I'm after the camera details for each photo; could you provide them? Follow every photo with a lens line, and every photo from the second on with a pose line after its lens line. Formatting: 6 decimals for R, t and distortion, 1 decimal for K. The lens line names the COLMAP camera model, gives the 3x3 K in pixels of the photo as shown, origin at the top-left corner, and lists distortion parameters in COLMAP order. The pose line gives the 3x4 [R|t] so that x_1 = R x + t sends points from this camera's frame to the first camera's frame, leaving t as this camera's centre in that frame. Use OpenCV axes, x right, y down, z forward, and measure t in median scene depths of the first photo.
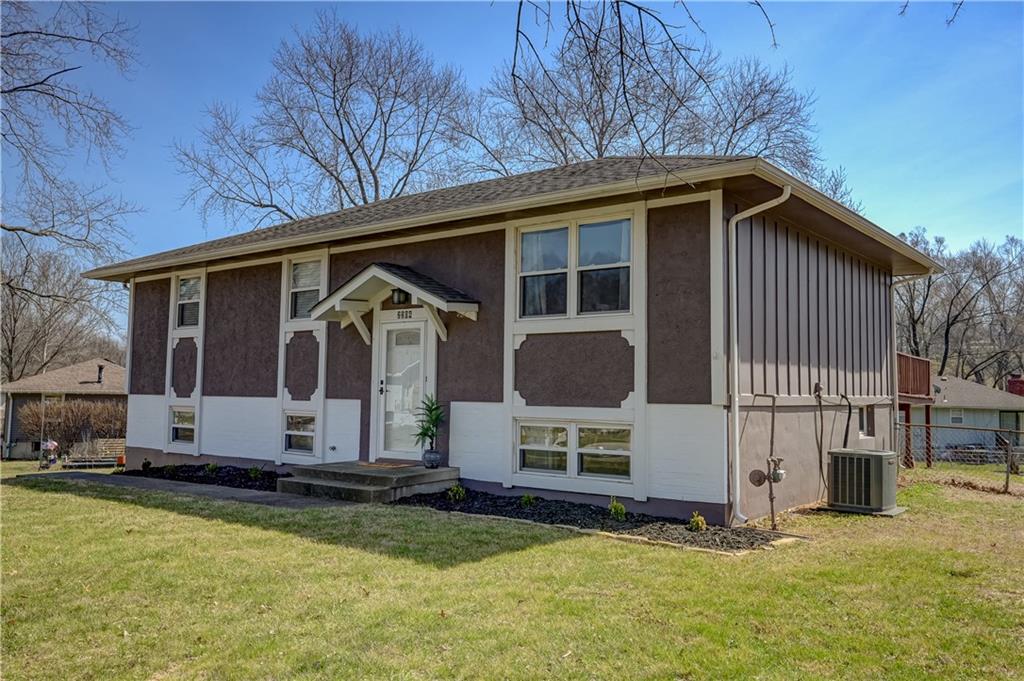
lens RADIAL K [[858.9, 0, 511.6], [0, 858.9, 342.3], [0, 0, 1]] dist [0.004891, -0.004396]
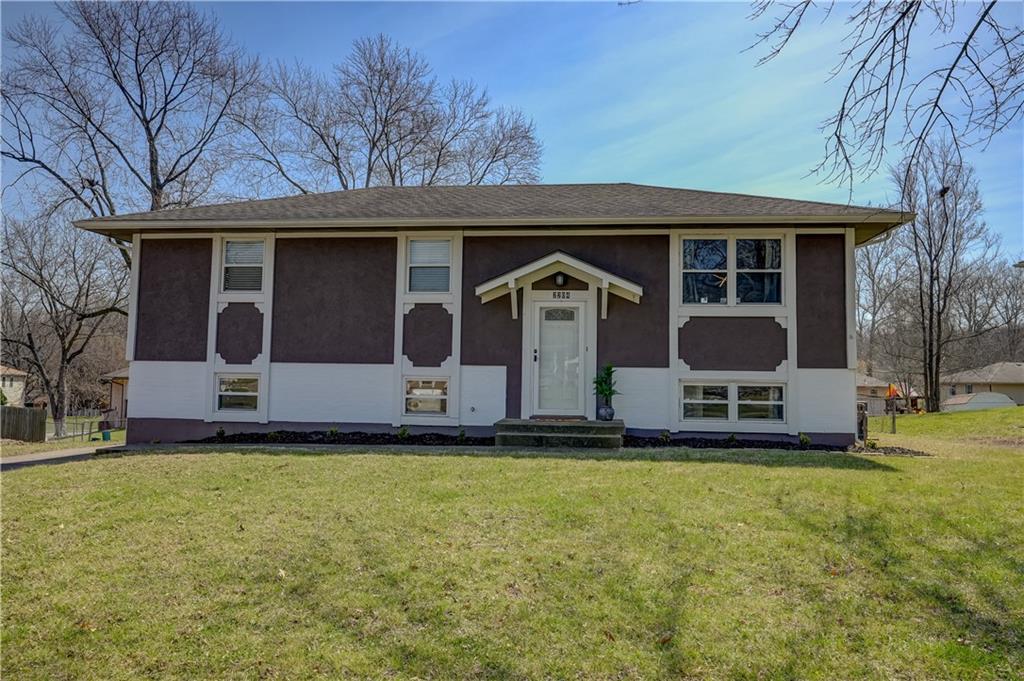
lens RADIAL K [[660.5, 0, 512.3], [0, 660.5, 335.7], [0, 0, 1]] dist [-0.003214, 0.004015]
pose [[0.832376, 0.014865, 0.554012, -0.694155], [-0.034262, 0.999108, 0.024670, 0.004094], [-0.553152, -0.039516, 0.832143, 0.269444]]
